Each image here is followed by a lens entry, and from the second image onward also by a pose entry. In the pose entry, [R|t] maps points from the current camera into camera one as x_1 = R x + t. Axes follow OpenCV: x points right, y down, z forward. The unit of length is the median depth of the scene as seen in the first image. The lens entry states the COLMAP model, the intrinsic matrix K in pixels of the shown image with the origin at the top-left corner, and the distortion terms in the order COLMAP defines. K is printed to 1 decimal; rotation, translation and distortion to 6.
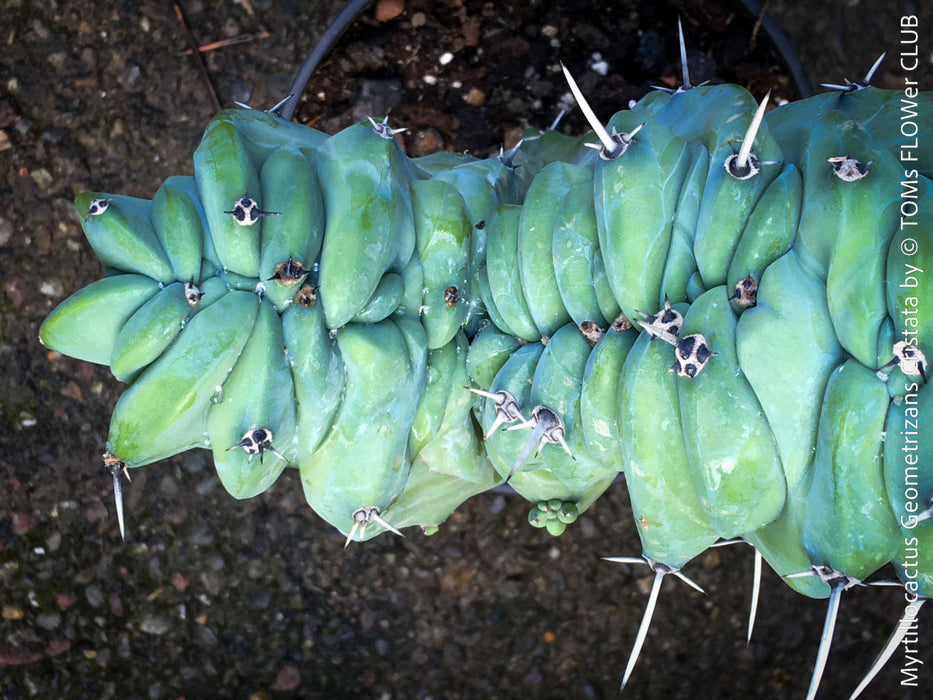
lens RADIAL K [[1692.7, 0, 466.5], [0, 1692.7, 350.0], [0, 0, 1]] dist [0.031523, 0.368249]
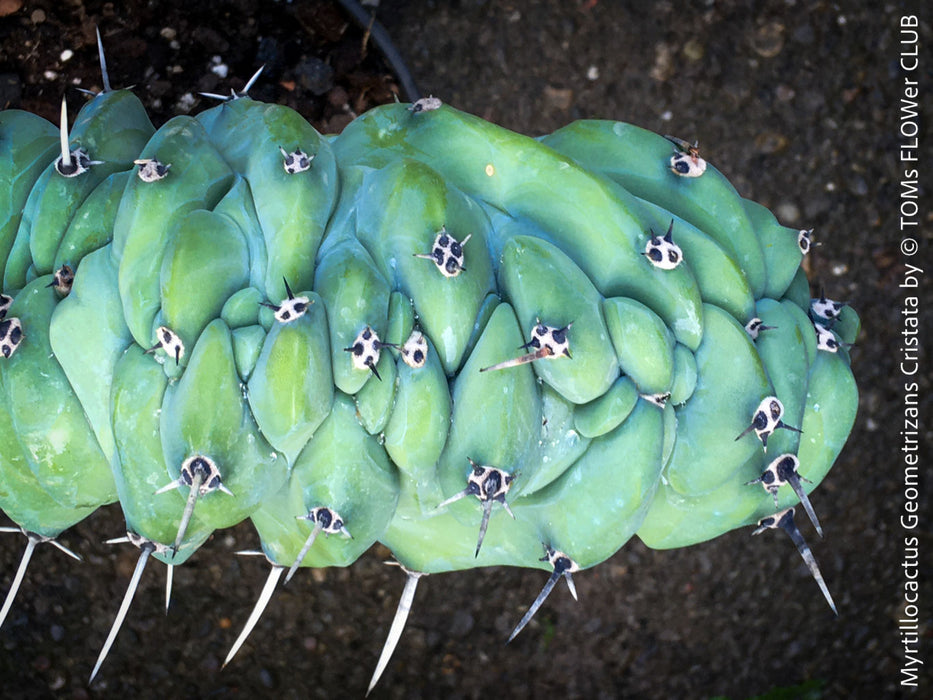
lens RADIAL K [[1692.7, 0, 466.5], [0, 1692.7, 350.0], [0, 0, 1]] dist [0.031523, 0.368249]
pose [[0.996619, 0.021779, 0.079228, 0.151849], [-0.021747, 0.999763, -0.001265, 0.002869], [-0.079237, -0.000462, 0.996856, -0.049019]]
